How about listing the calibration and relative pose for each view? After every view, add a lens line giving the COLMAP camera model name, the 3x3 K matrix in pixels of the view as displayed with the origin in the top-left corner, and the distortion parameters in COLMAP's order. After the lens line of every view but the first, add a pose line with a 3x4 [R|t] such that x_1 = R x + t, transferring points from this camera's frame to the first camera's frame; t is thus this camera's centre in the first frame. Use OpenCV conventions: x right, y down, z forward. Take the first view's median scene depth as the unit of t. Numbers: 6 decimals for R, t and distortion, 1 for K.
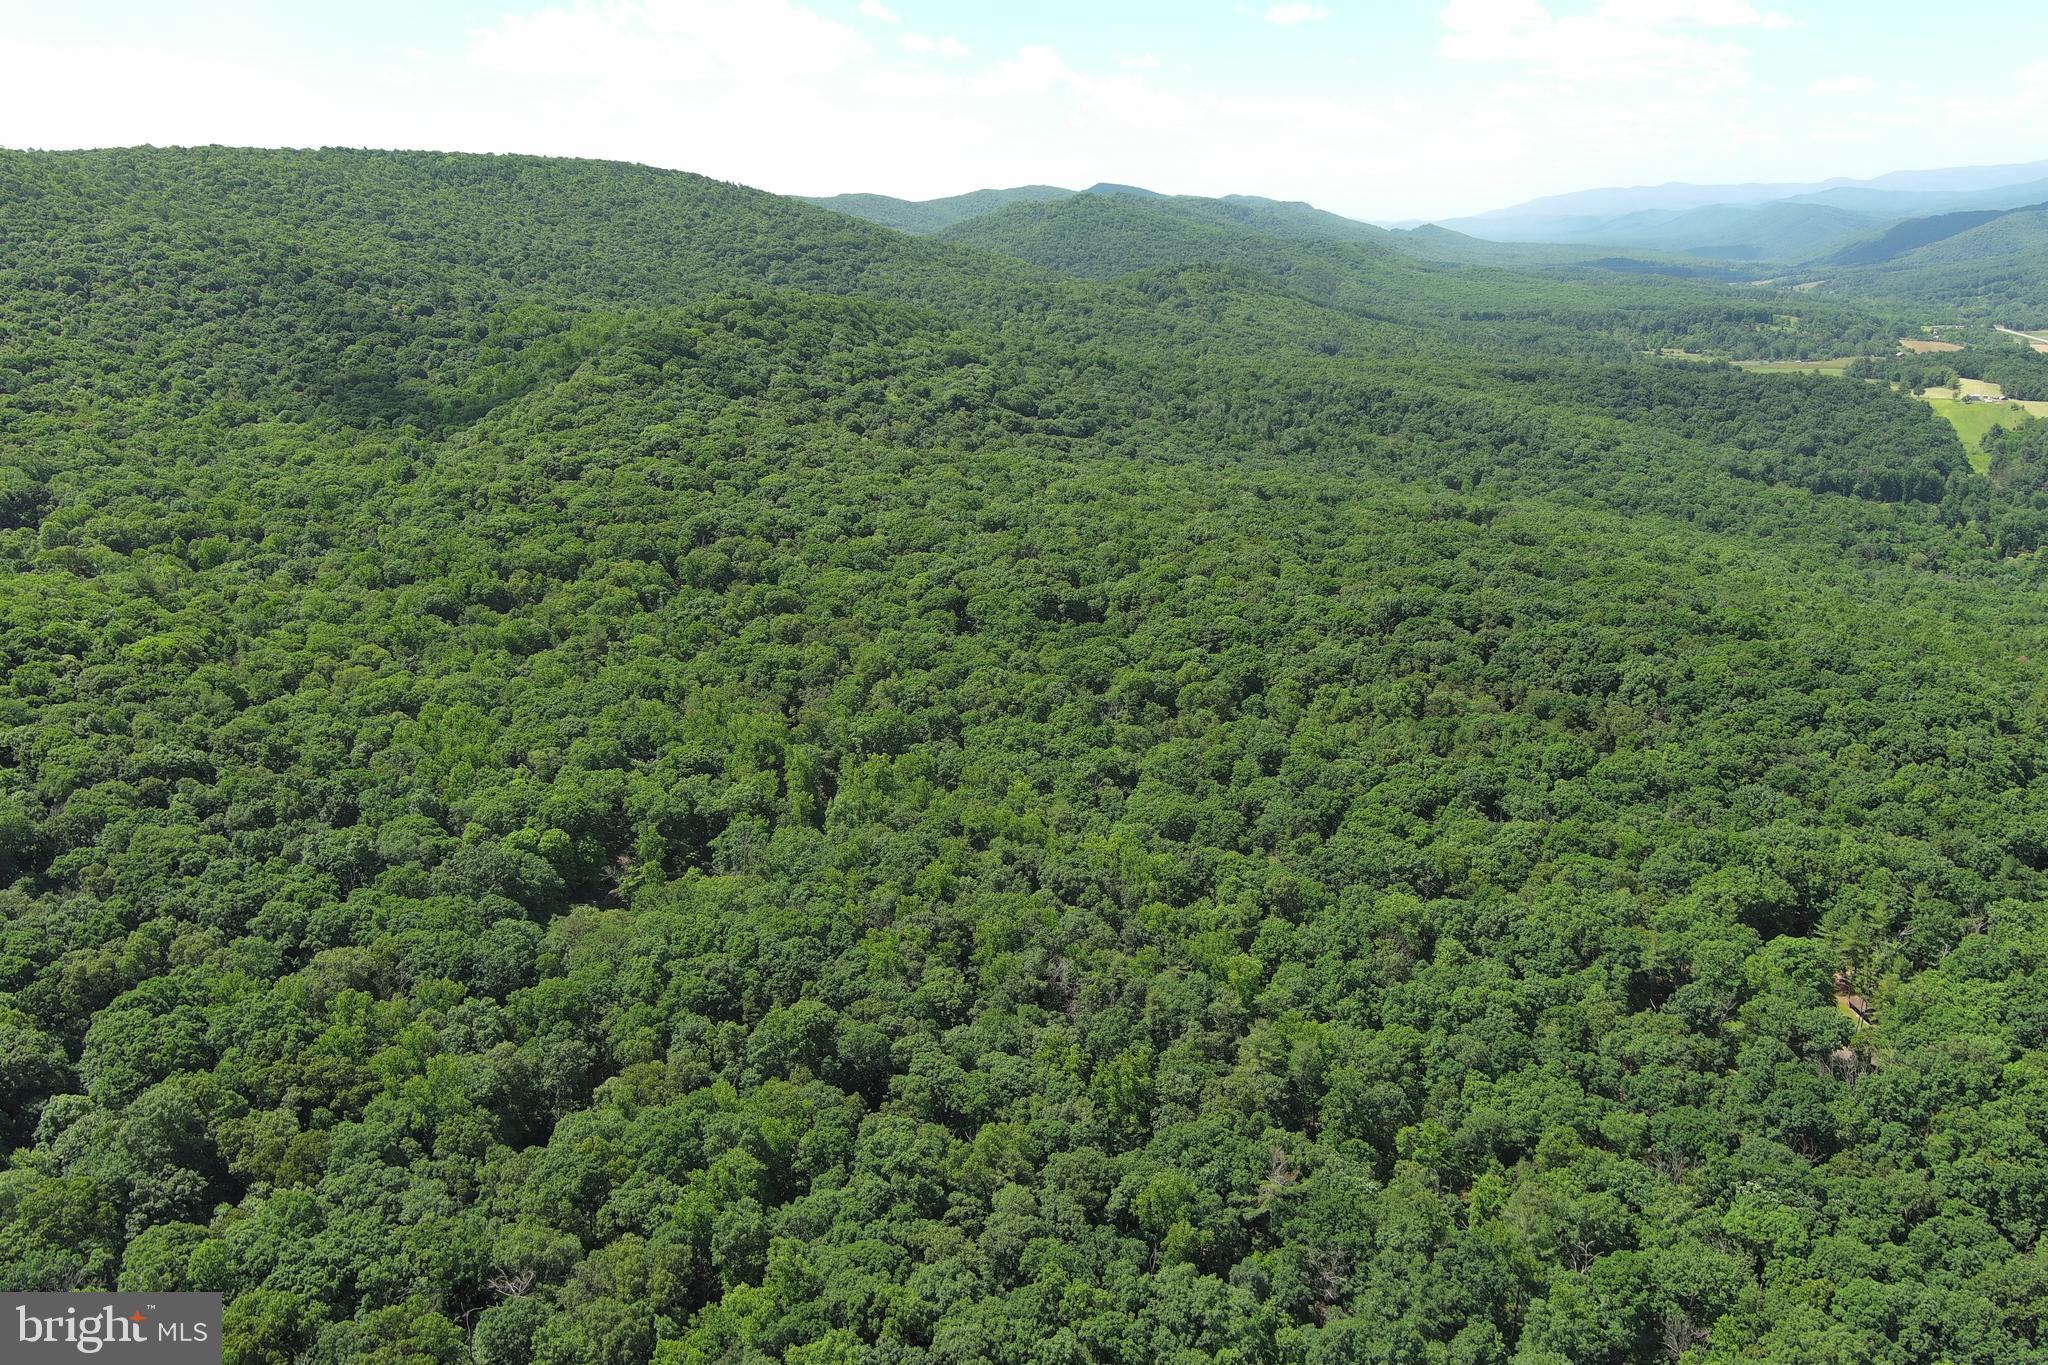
lens RADIAL K [[1598.2, 0, 1015.7], [0, 1598.2, 681.0], [0, 0, 1]] dist [0.018552, -0.016209]
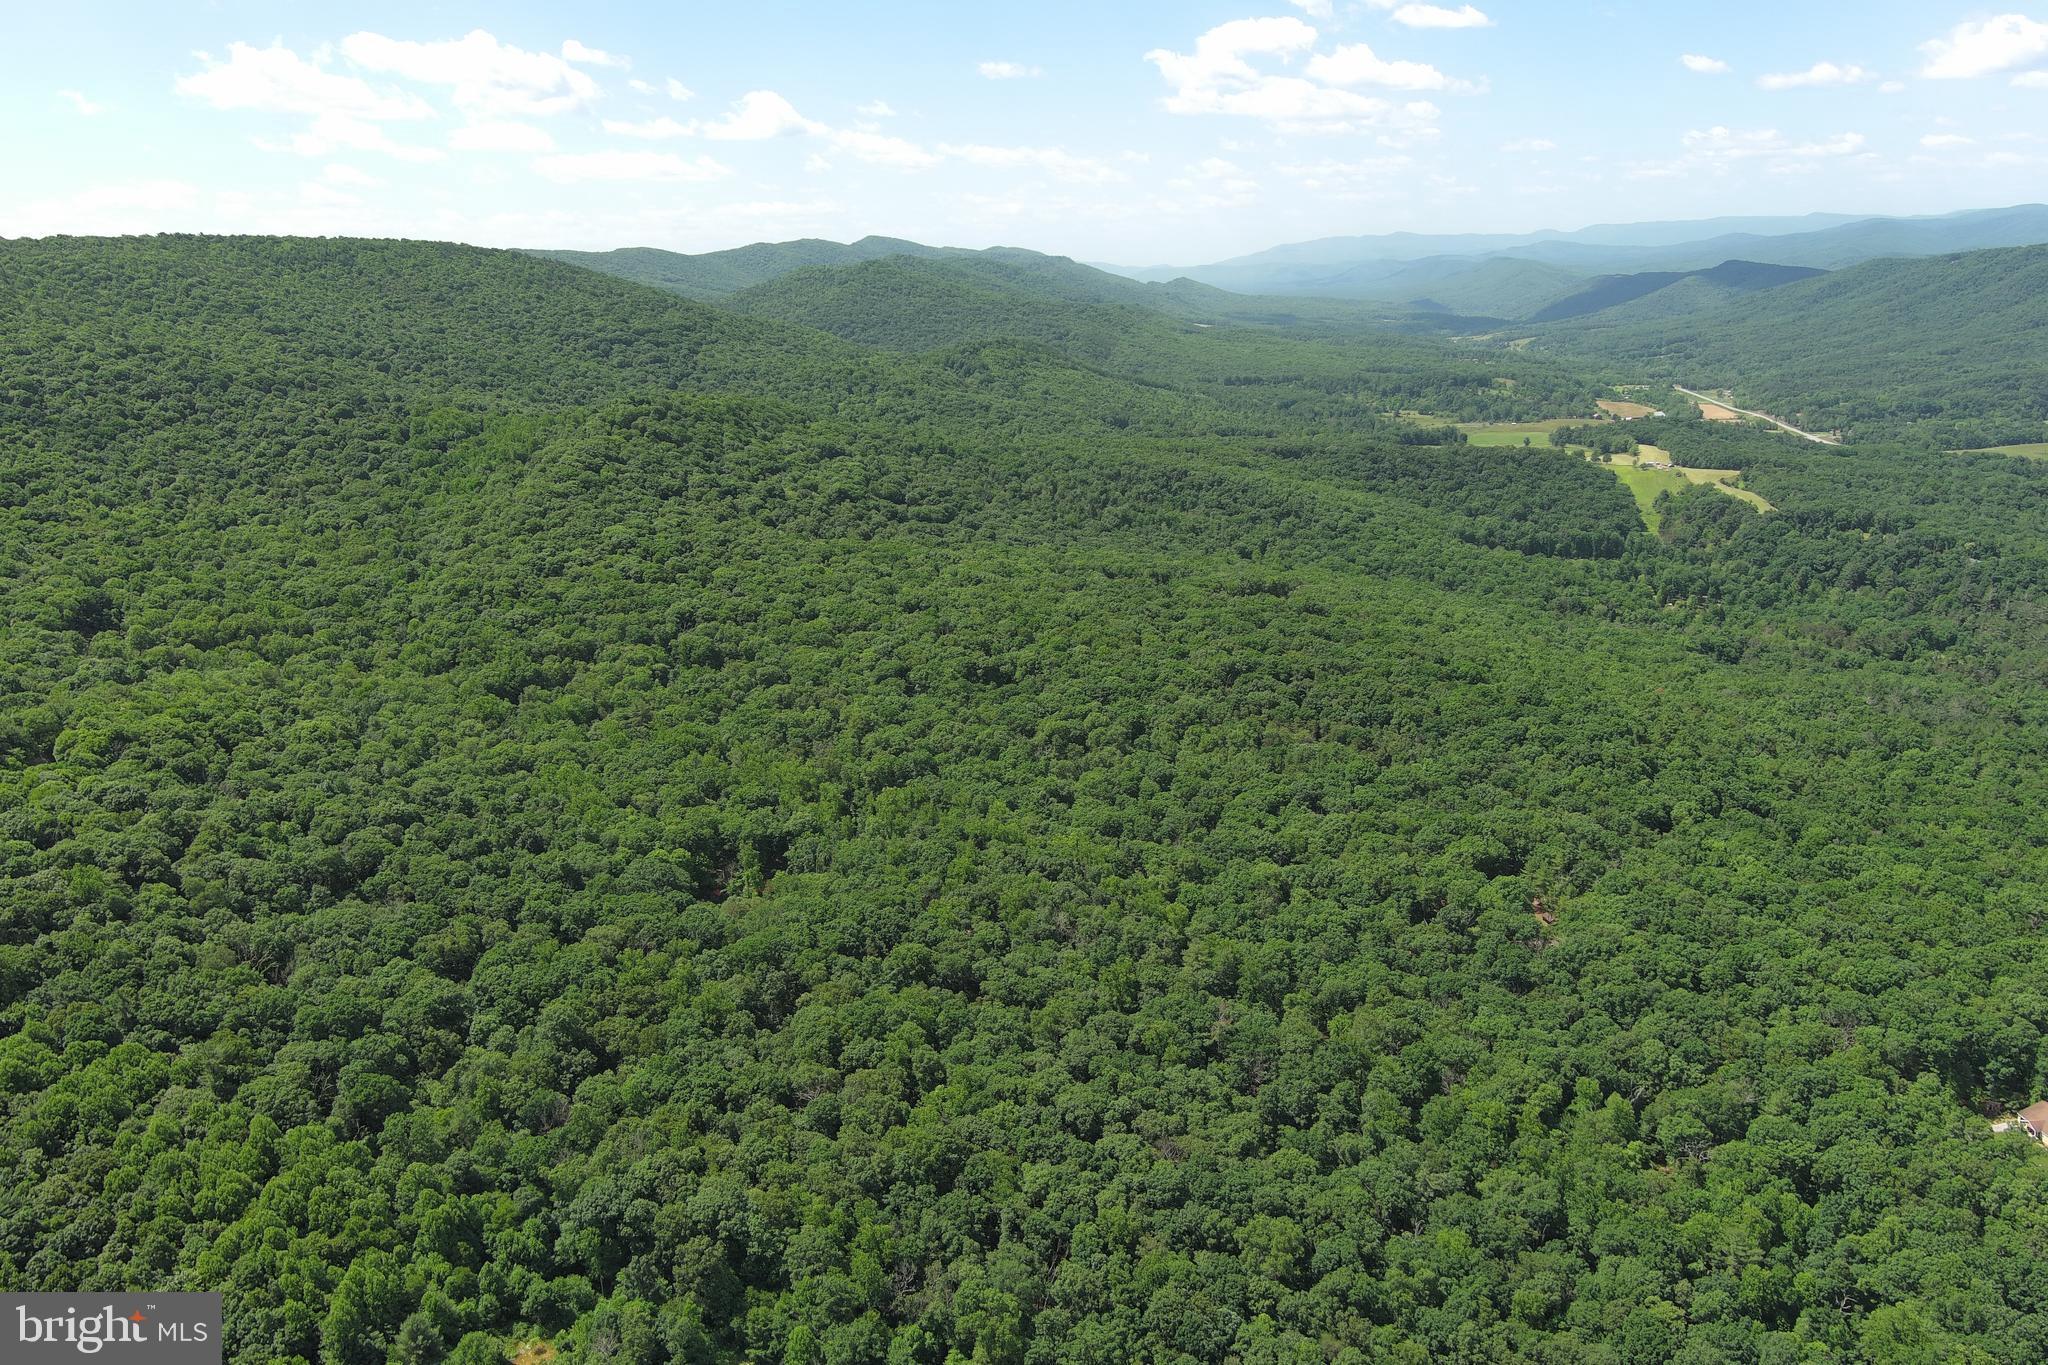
lens RADIAL K [[1598.2, 0, 1015.2], [0, 1598.2, 685.9], [0, 0, 1]] dist [0.018552, -0.016209]
pose [[0.989325, -0.031082, 0.142374, -0.138400], [0.033926, 0.999270, -0.017585, -0.011648], [-0.141724, 0.022228, 0.989657, -0.321050]]
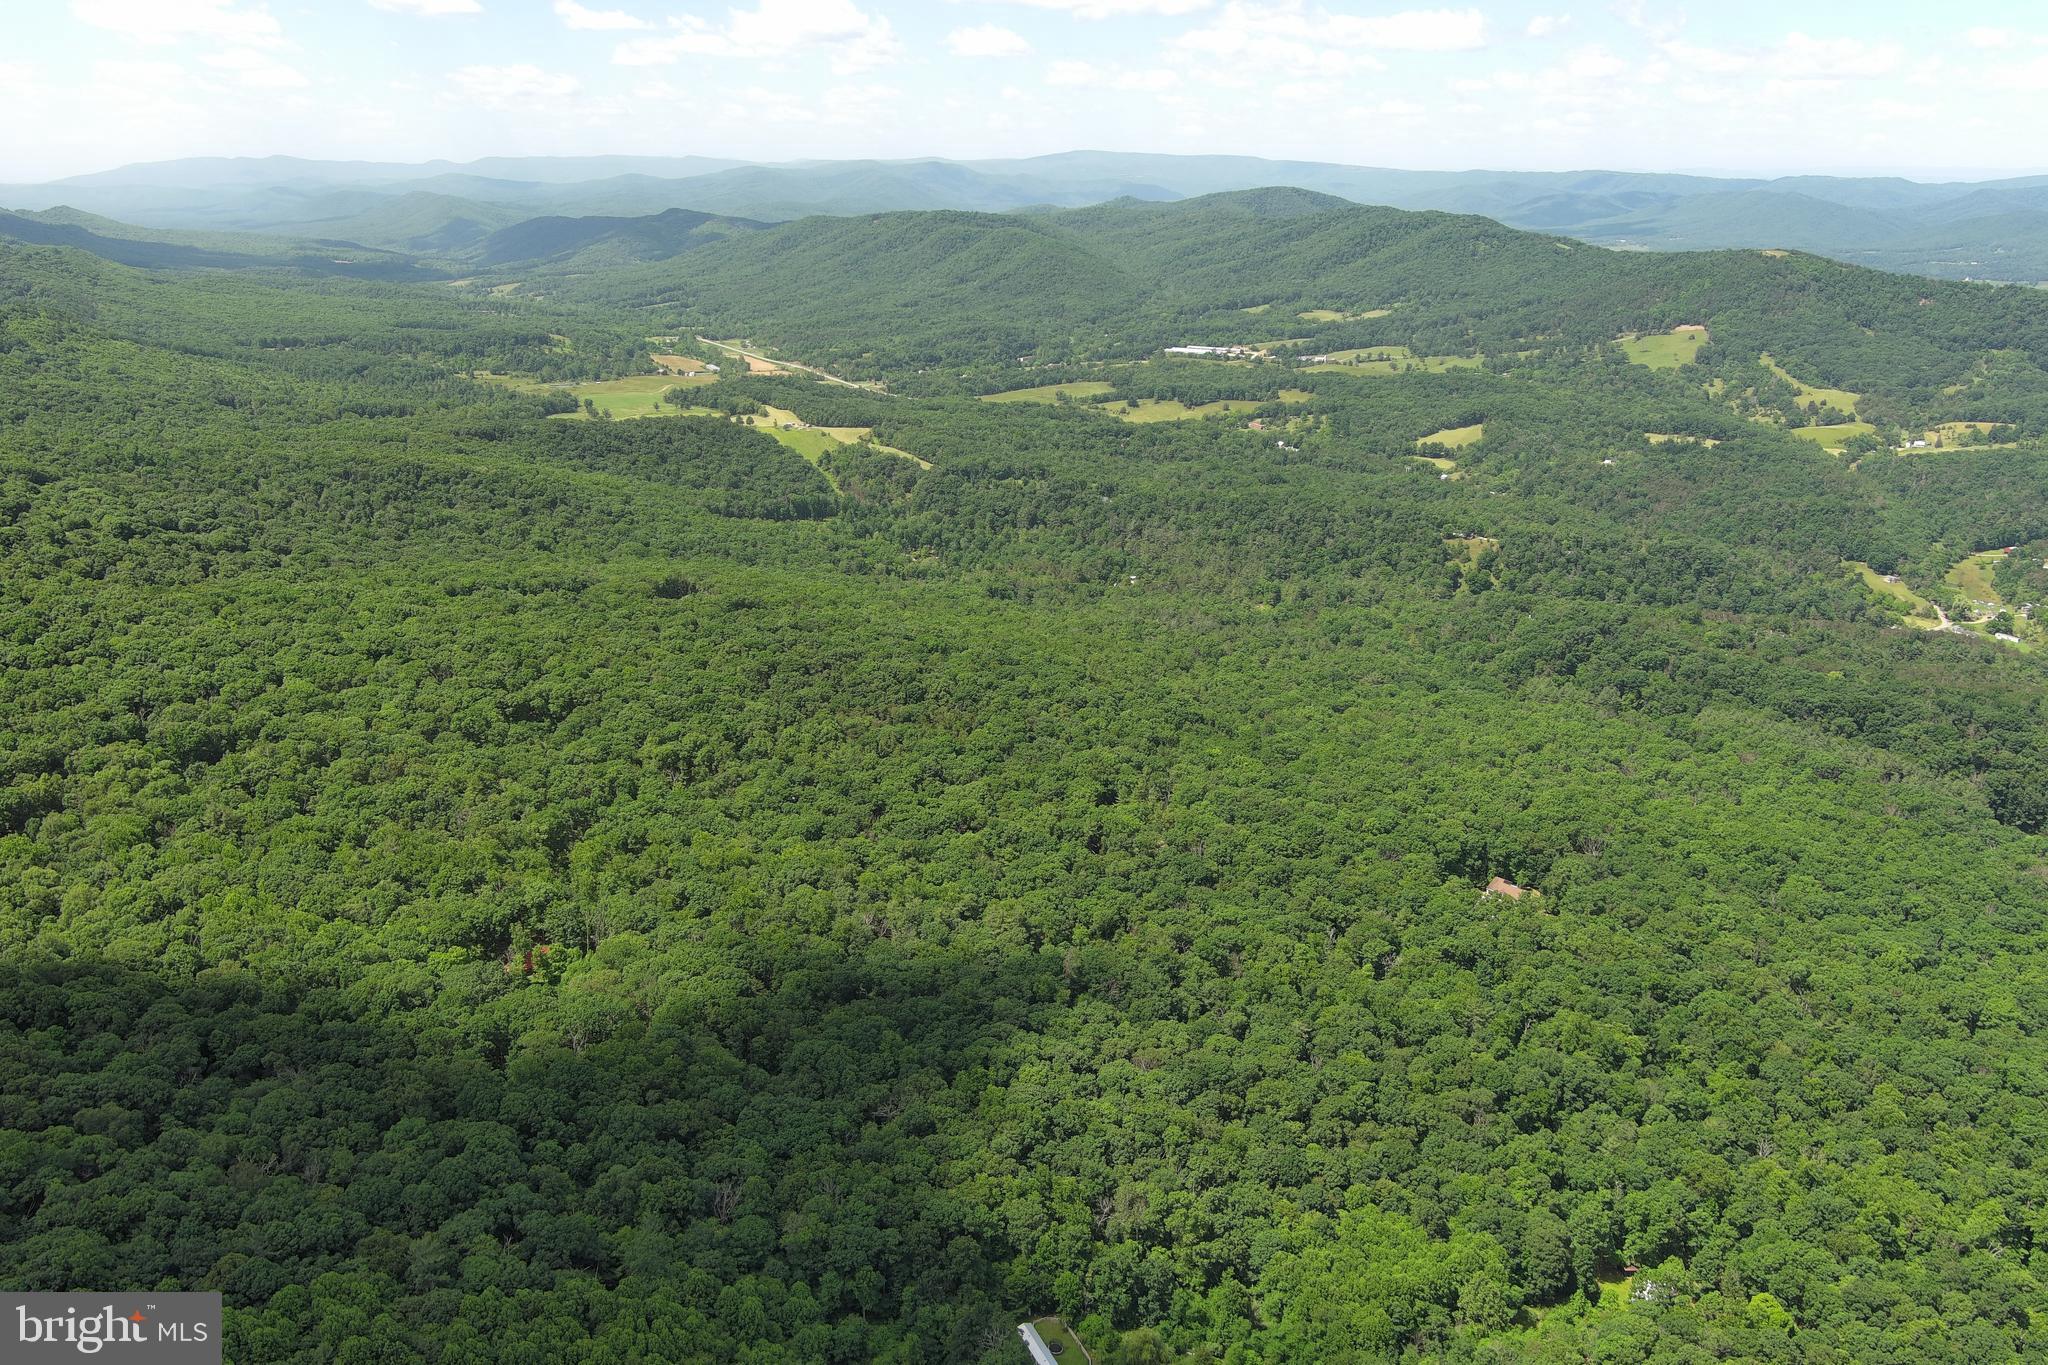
lens RADIAL K [[1598.2, 0, 1029.8], [0, 1598.2, 697.2], [0, 0, 1]] dist [0.018552, -0.016209]
pose [[0.694106, -0.184384, 0.695859, -0.616896], [0.164810, 0.981669, 0.095722, -0.118435], [-0.700753, 0.048243, 0.711771, -0.235843]]
